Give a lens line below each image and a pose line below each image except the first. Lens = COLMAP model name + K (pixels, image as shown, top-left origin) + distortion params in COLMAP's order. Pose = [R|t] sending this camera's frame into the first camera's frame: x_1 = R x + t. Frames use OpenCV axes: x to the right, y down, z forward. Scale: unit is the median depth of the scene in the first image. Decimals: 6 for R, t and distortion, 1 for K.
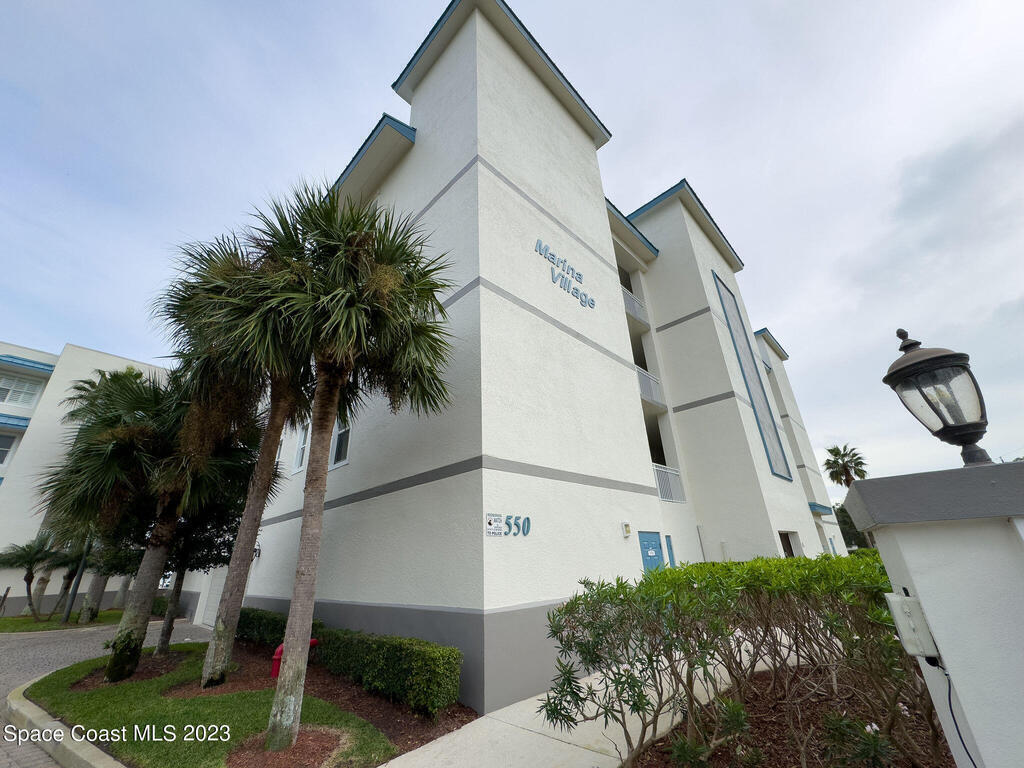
lens RADIAL K [[412.8, 0, 512.0], [0, 412.8, 384.0], [0, 0, 1]] dist [0.000691, 0.000004]
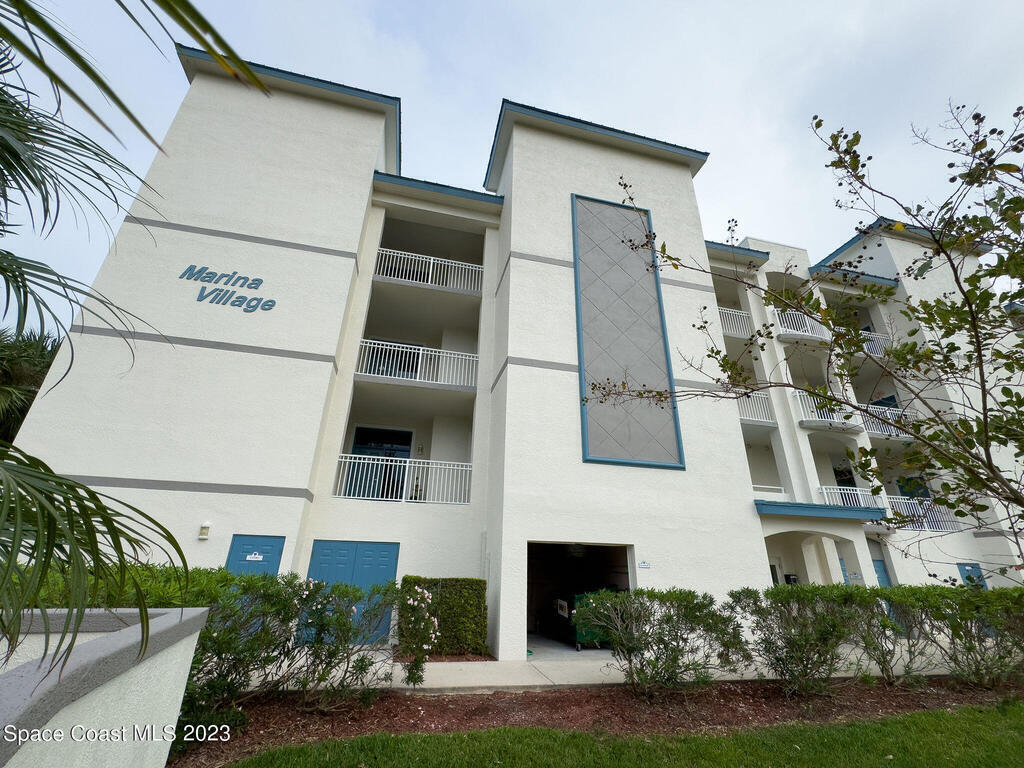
lens RADIAL K [[412.8, 0, 512.0], [0, 412.8, 384.0], [0, 0, 1]] dist [0.000691, 0.000004]
pose [[0.845752, -0.144037, -0.513767, 1.261938], [0.155979, 0.987556, -0.020097, 0.112926], [0.510268, -0.063139, 0.857694, 0.460595]]
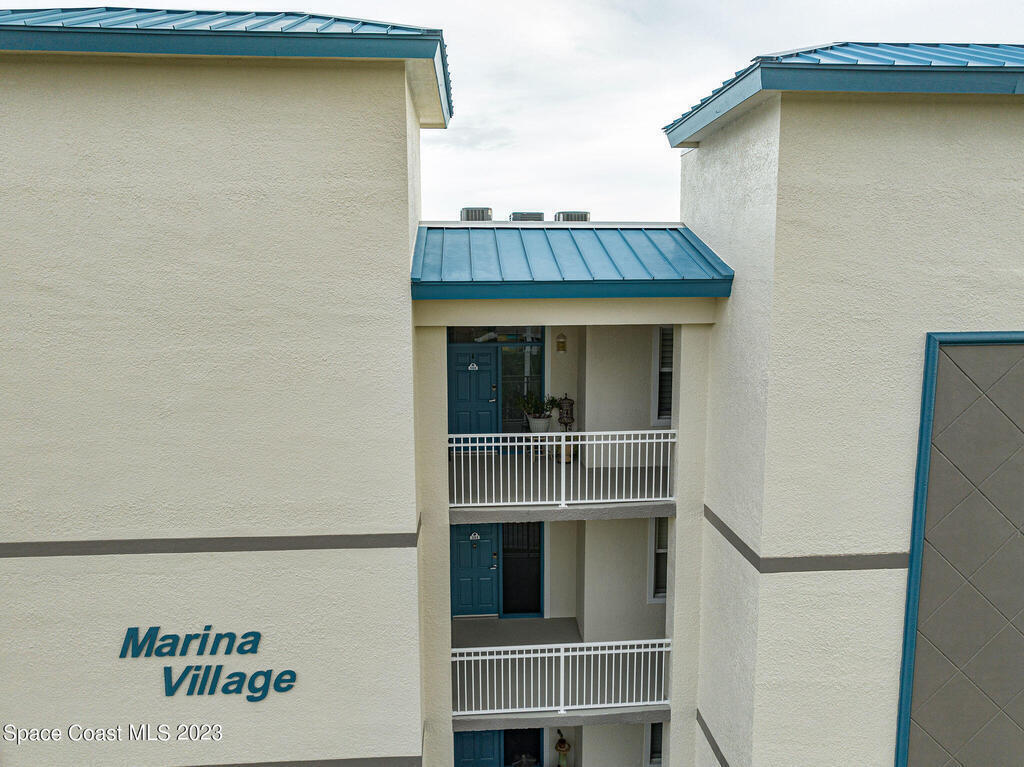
lens RADIAL K [[699.5, 0, 512.0], [0, 699.5, 383.5], [0, 0, 1]] dist [0.004591, 0.002877]
pose [[0.749145, 0.129447, -0.649635, 1.014140], [0.241081, 0.860181, 0.449410, -0.920402], [0.616978, -0.493288, 0.613193, 0.872802]]
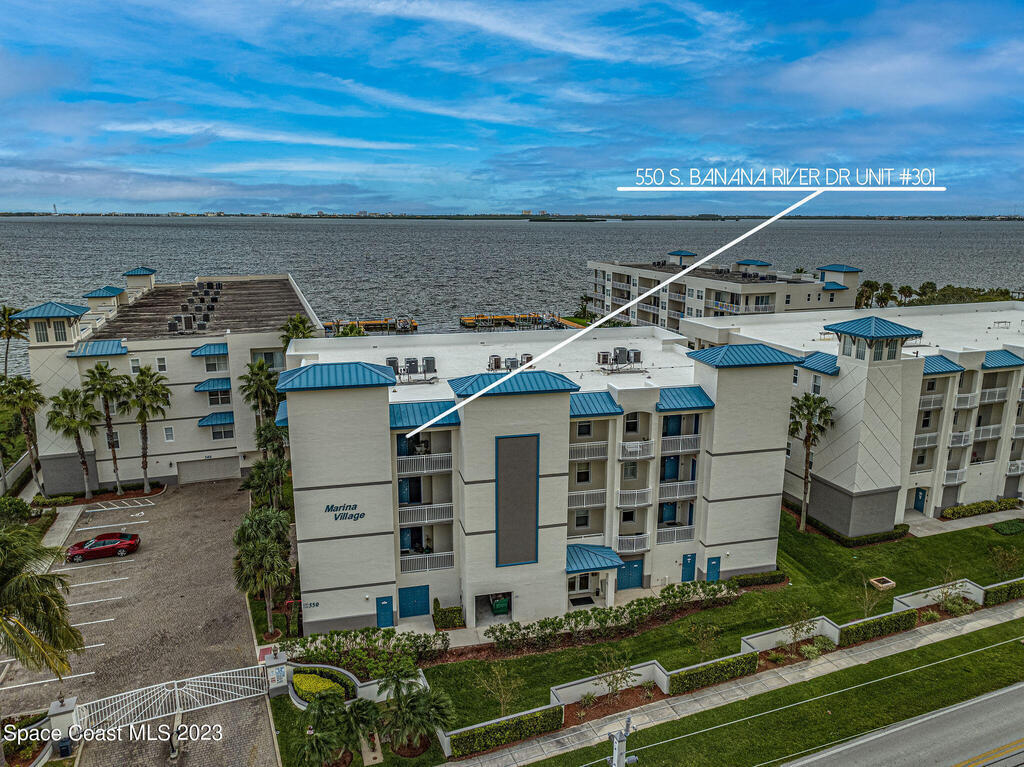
lens RADIAL K [[699.5, 0, 512.0], [0, 699.5, 383.5], [0, 0, 1]] dist [0.004591, 0.002877]
pose [[0.858267, 0.160083, -0.487597, 2.913931], [0.164125, 0.814591, 0.556331, -3.060746], [0.486252, -0.557507, 0.672863, -0.889107]]
